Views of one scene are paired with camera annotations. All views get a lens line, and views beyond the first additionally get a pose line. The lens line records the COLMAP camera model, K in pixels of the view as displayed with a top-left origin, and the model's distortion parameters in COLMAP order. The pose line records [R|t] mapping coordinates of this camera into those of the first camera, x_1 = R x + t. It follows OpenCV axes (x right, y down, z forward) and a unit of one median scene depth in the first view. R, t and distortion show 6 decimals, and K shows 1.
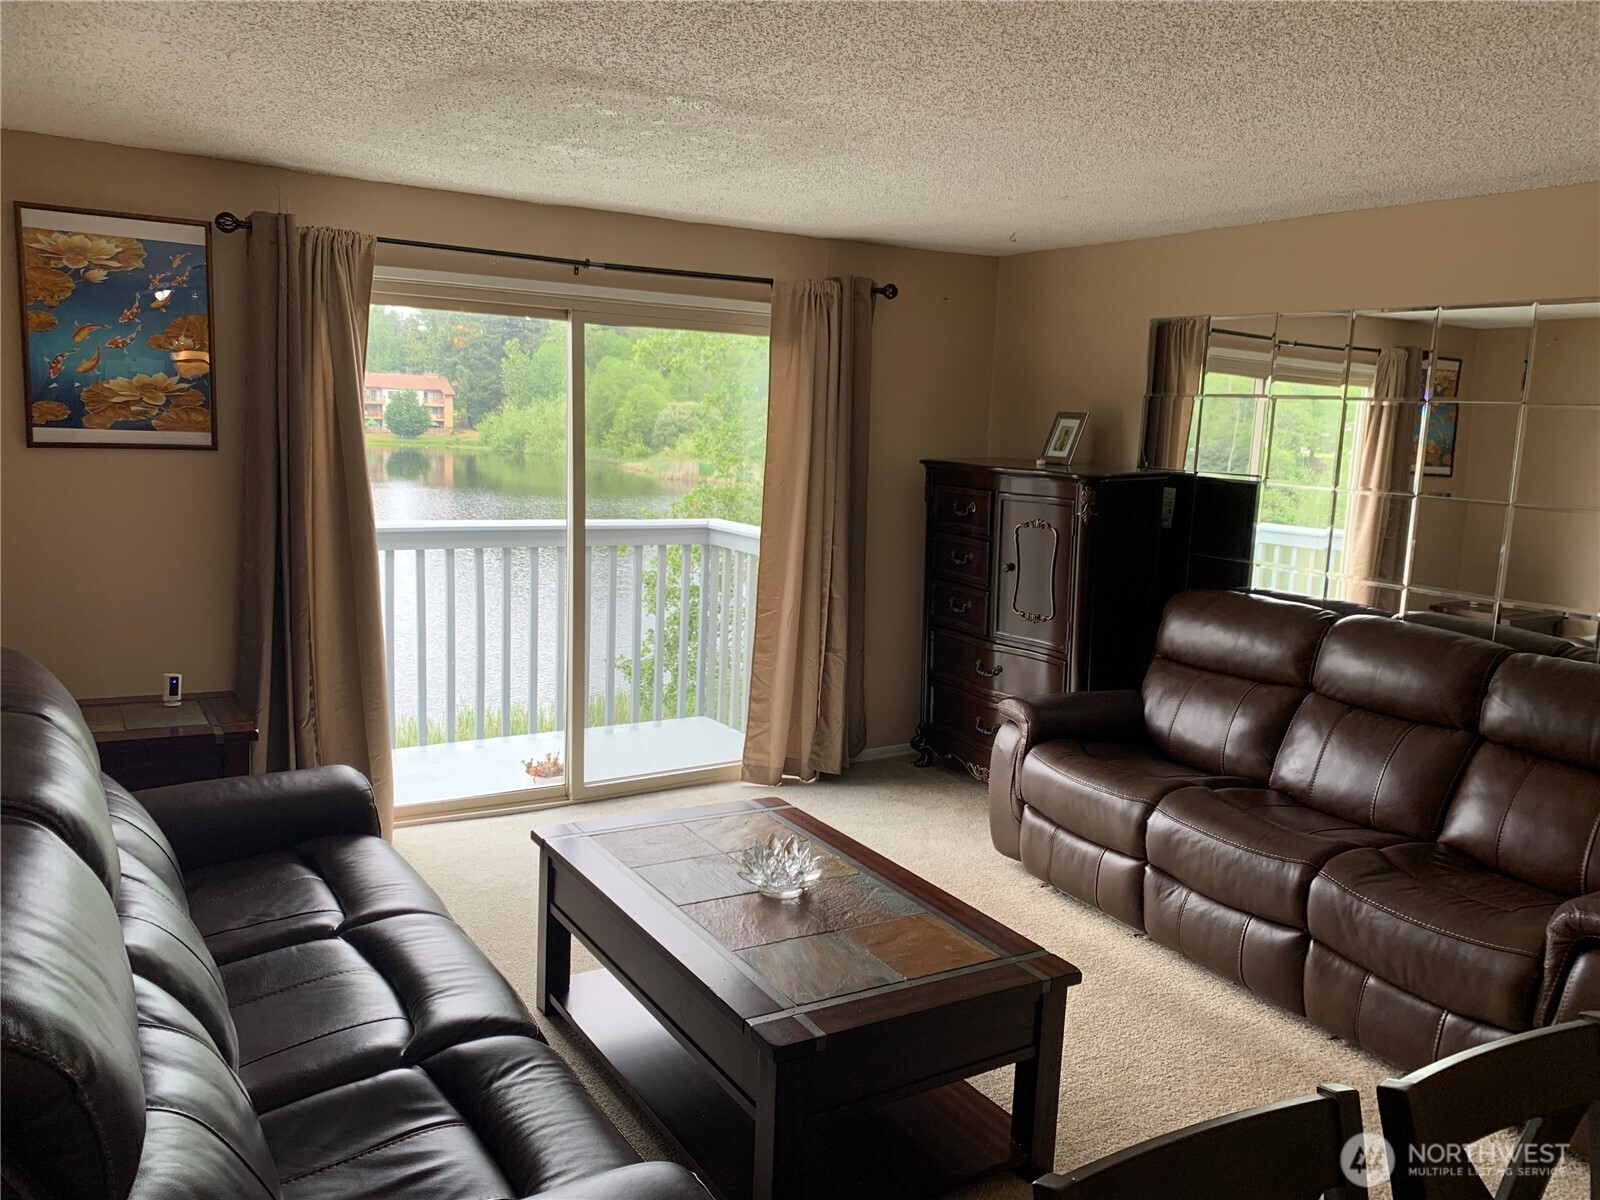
lens RADIAL K [[1221.7, 0, 811.3], [0, 1221.7, 599.9], [0, 0, 1]] dist [0.031367, -0.033578]
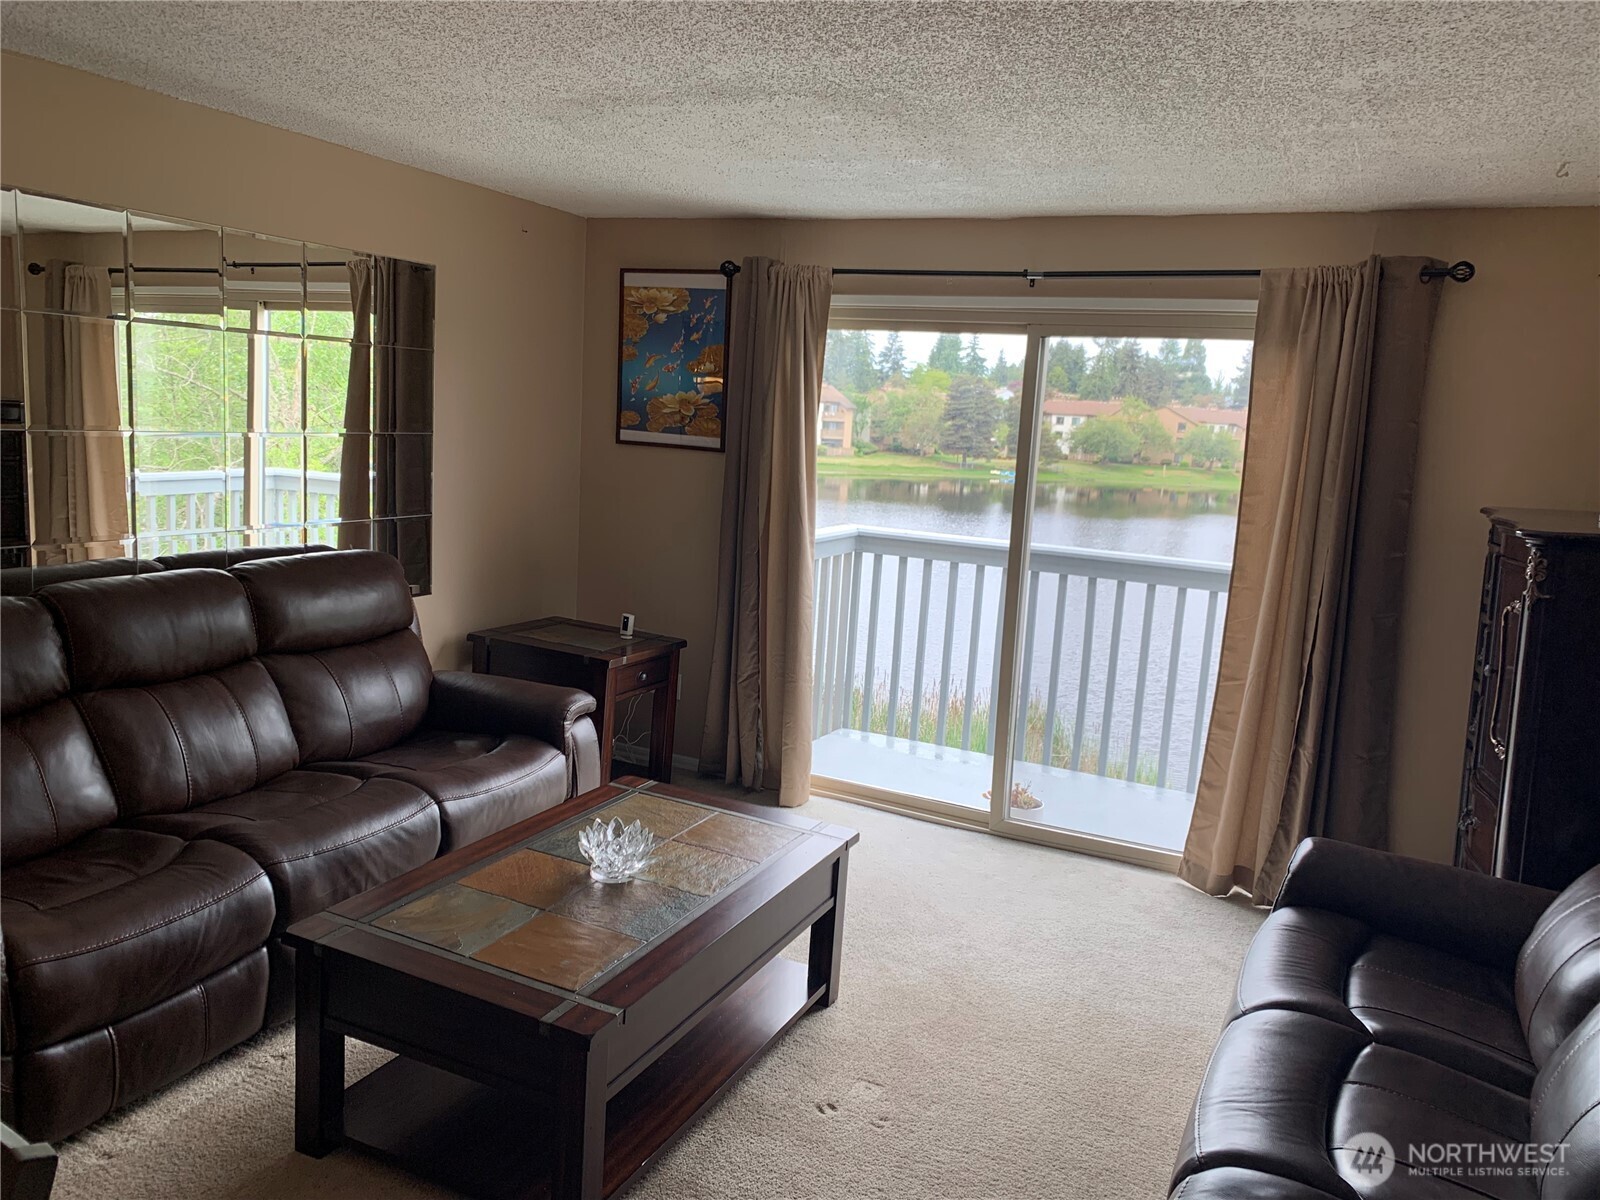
lens RADIAL K [[1219.2, 0, 801.6], [0, 1219.2, 607.1], [0, 0, 1]] dist [0.090651, -0.158745]
pose [[0.537727, 0.127635, -0.833402, 0.616670], [-0.167918, 0.984885, 0.042490, -0.032015], [0.826228, 0.117095, 0.551031, 0.393824]]
